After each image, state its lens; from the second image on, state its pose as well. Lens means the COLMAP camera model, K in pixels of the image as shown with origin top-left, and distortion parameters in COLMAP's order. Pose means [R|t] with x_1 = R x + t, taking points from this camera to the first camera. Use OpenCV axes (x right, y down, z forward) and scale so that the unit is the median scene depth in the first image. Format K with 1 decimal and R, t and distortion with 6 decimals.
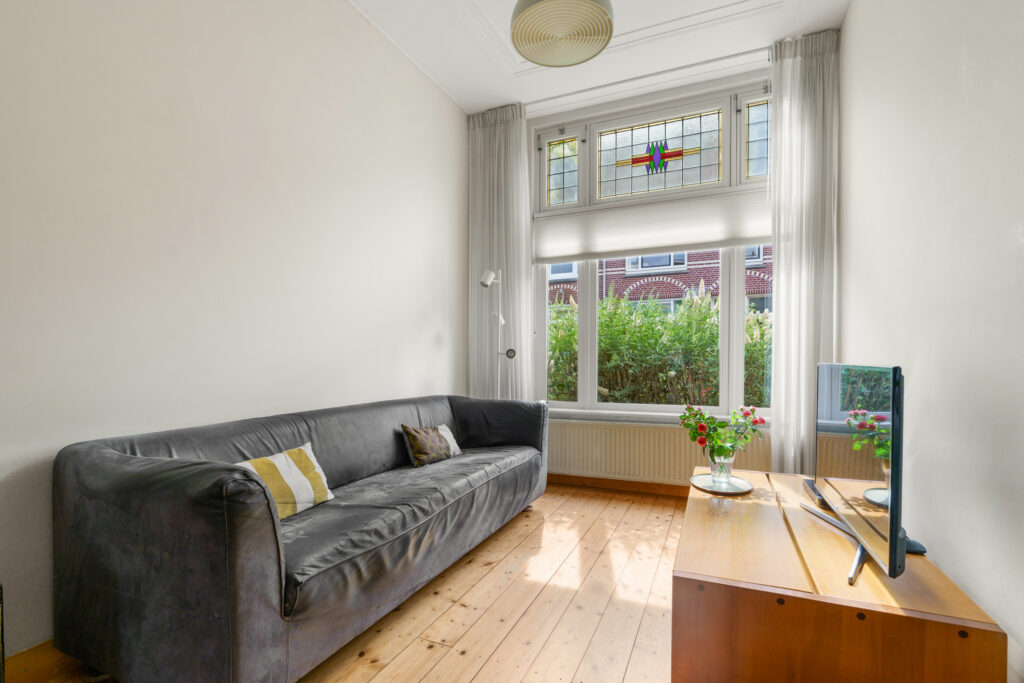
lens RADIAL K [[478.1, 0, 506.6], [0, 478.1, 370.3], [0, 0, 1]] dist [-0.004426, -0.000183]
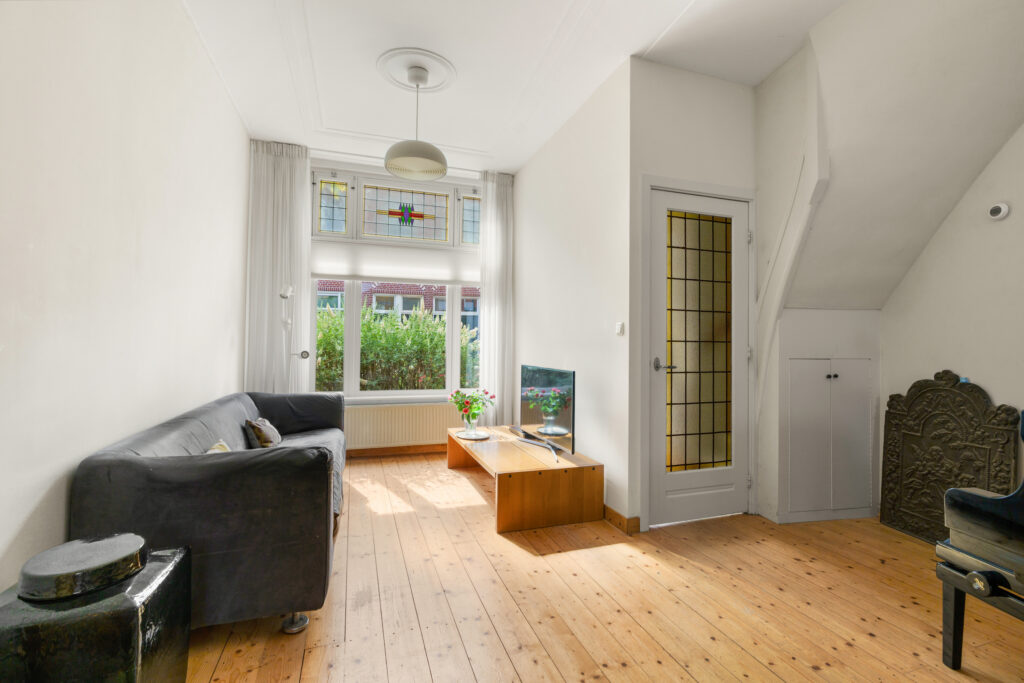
lens RADIAL K [[463.0, 0, 513.4], [0, 463.0, 339.0], [0, 0, 1]] dist [-0.009052, 0.000310]
pose [[0.725407, 0.018793, 0.688063, -0.414067], [0.001476, 0.999582, -0.028858, -0.040160], [-0.688318, 0.021949, 0.725077, -0.213930]]
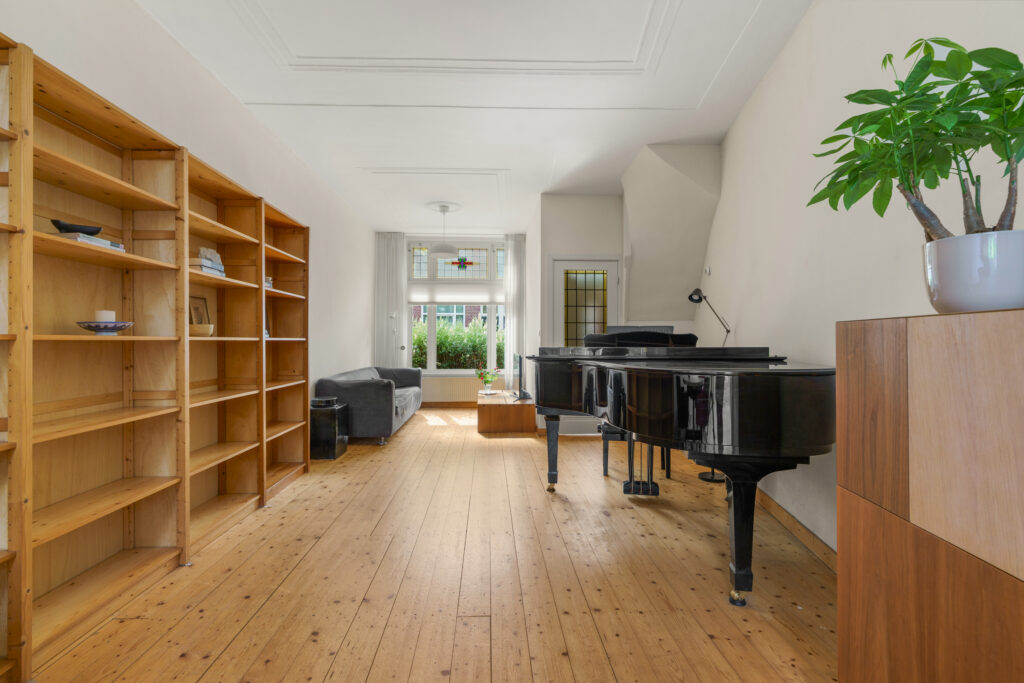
lens RADIAL K [[468.8, 0, 509.3], [0, 468.8, 339.4], [0, 0, 1]] dist [-0.021047, 0.000498]
pose [[0.891588, 0.004488, 0.452826, -0.547246], [0.005141, 0.999786, -0.020033, -0.028265], [-0.452819, 0.020189, 0.891374, -1.209375]]
